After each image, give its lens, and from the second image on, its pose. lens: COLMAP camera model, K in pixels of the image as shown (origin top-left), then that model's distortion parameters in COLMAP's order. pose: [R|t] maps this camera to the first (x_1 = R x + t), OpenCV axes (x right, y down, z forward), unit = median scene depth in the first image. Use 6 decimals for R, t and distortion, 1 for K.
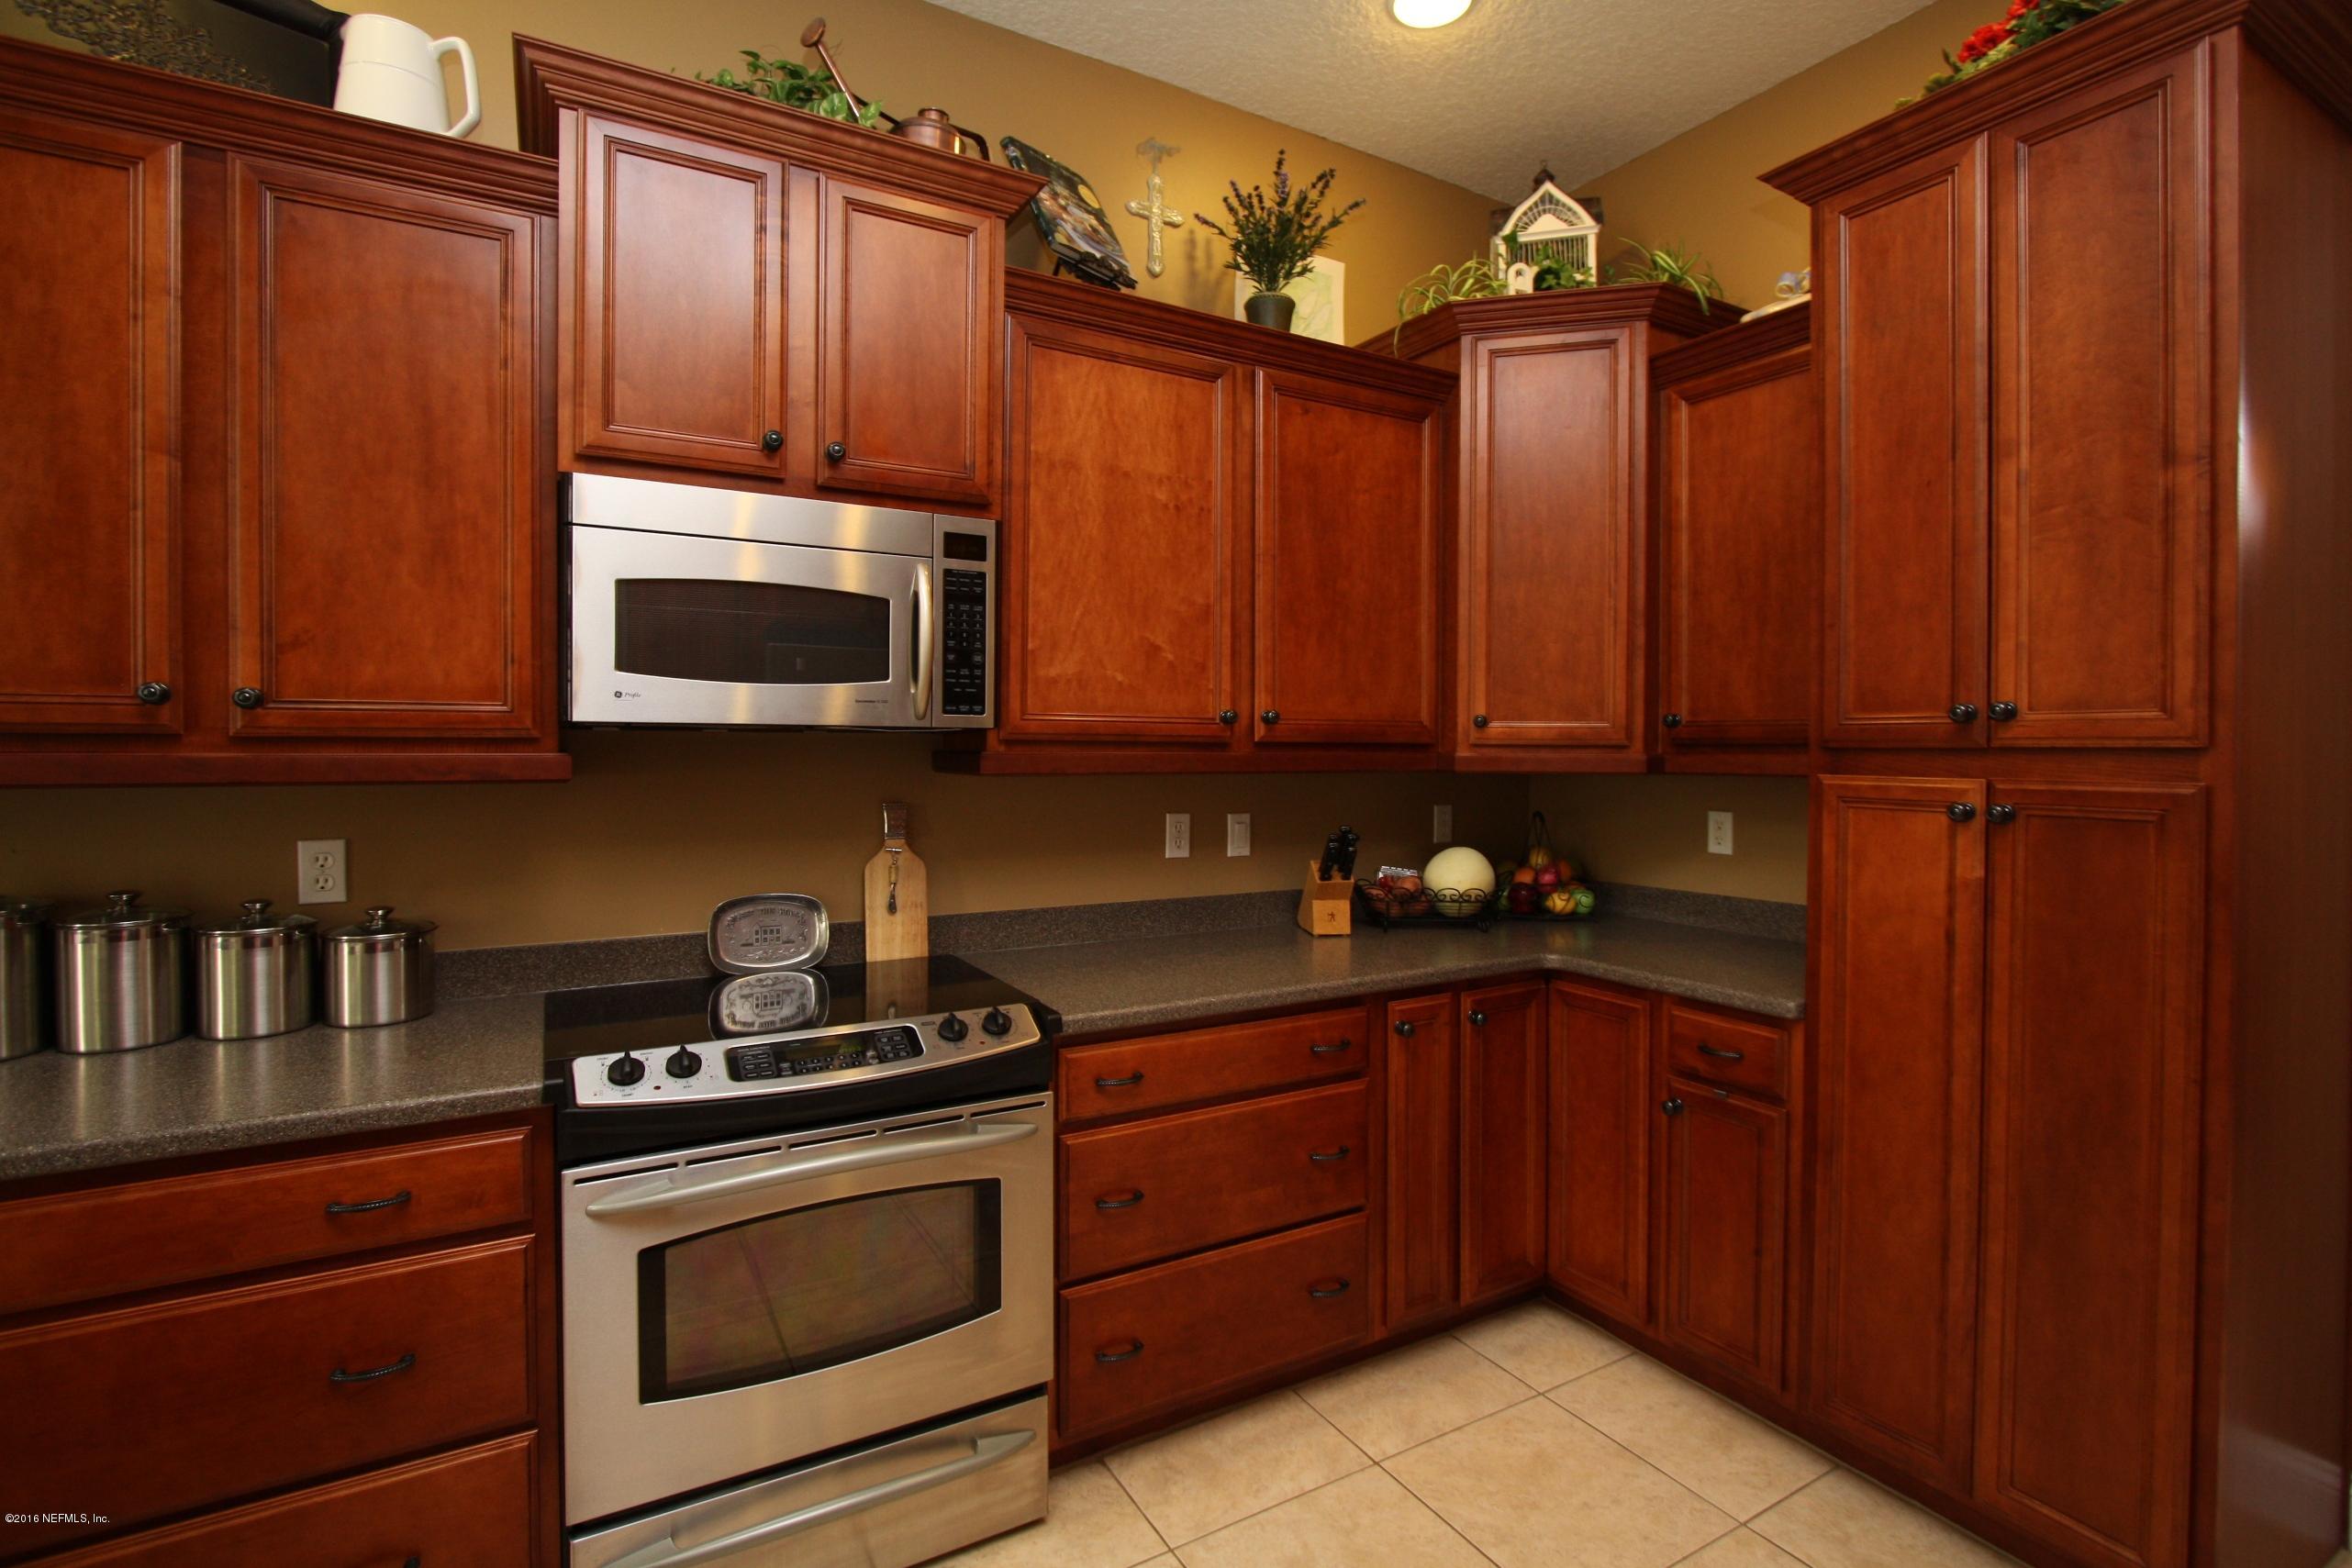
lens RADIAL K [[1083.6, 0, 1161.1], [0, 1083.6, 754.3], [0, 0, 1]] dist [-0.021665, 0.003194]
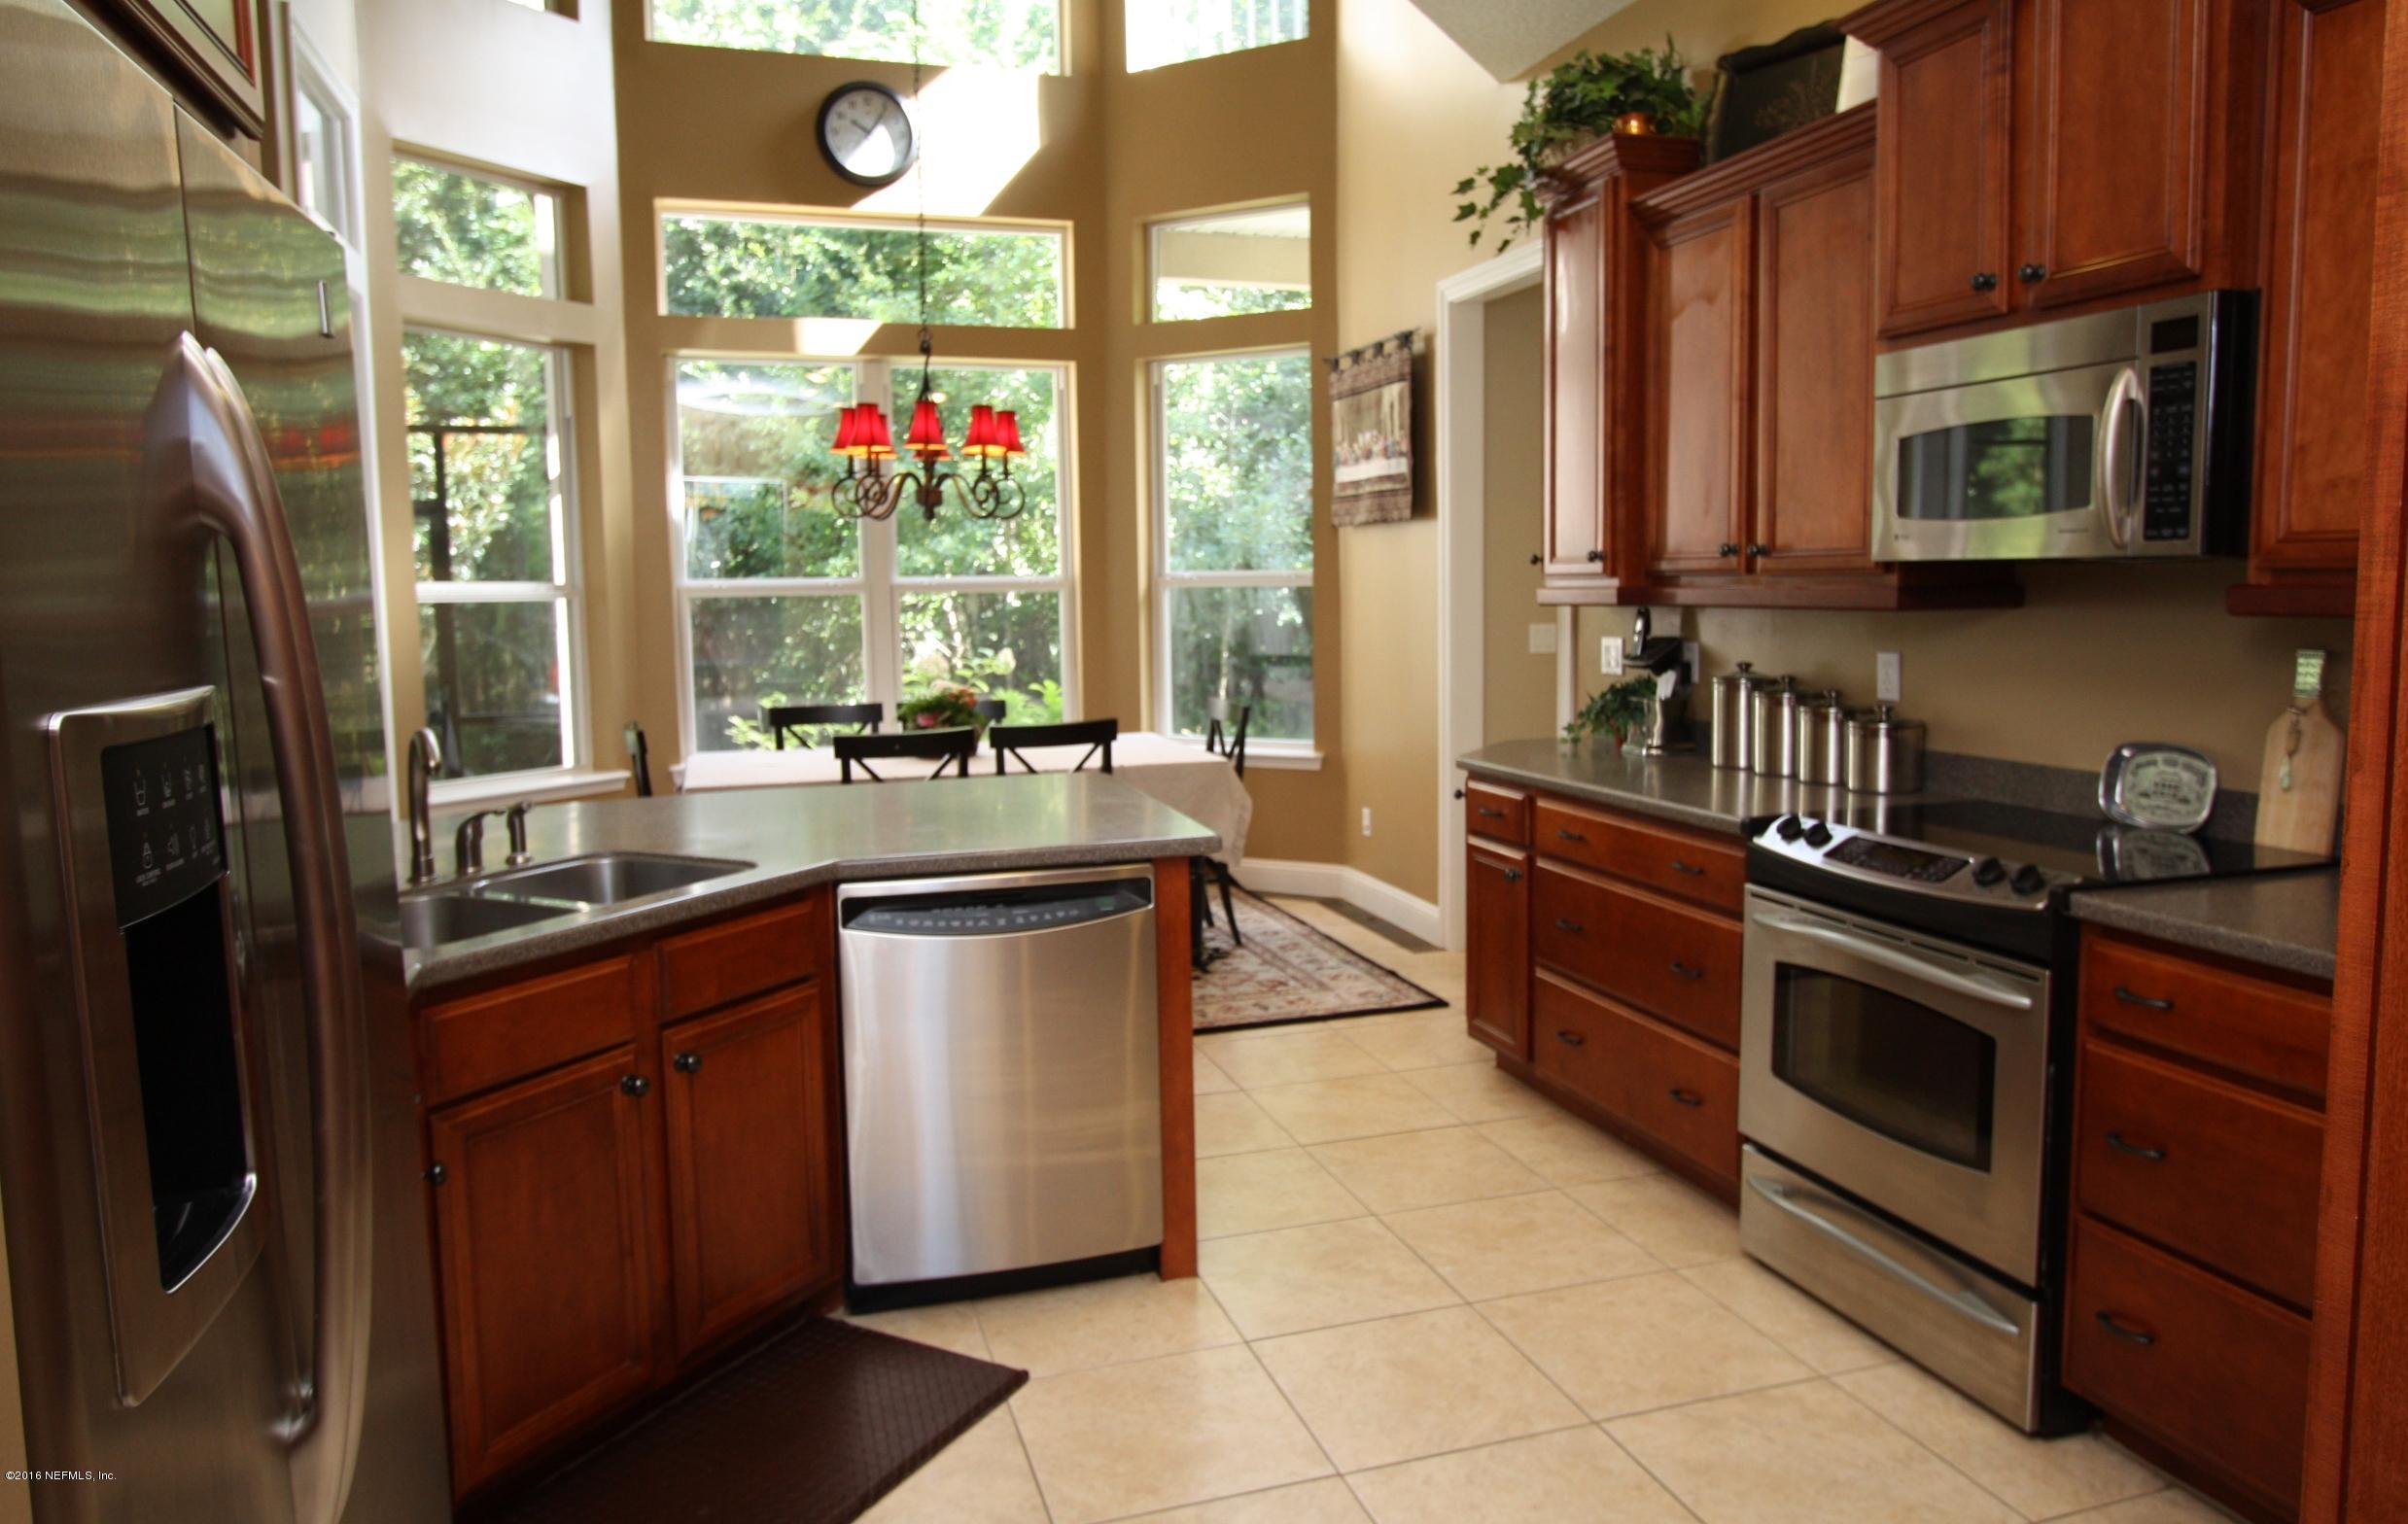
lens RADIAL K [[1560.4, 0, 1204.6], [0, 1560.4, 760.3], [0, 0, 1]] dist [0.006332, 0.000852]
pose [[-0.198455, 0.117673, -0.973021, 1.157620], [0.002803, 0.992831, 0.119497, -0.014701], [0.980106, 0.020987, -0.197362, 0.519465]]
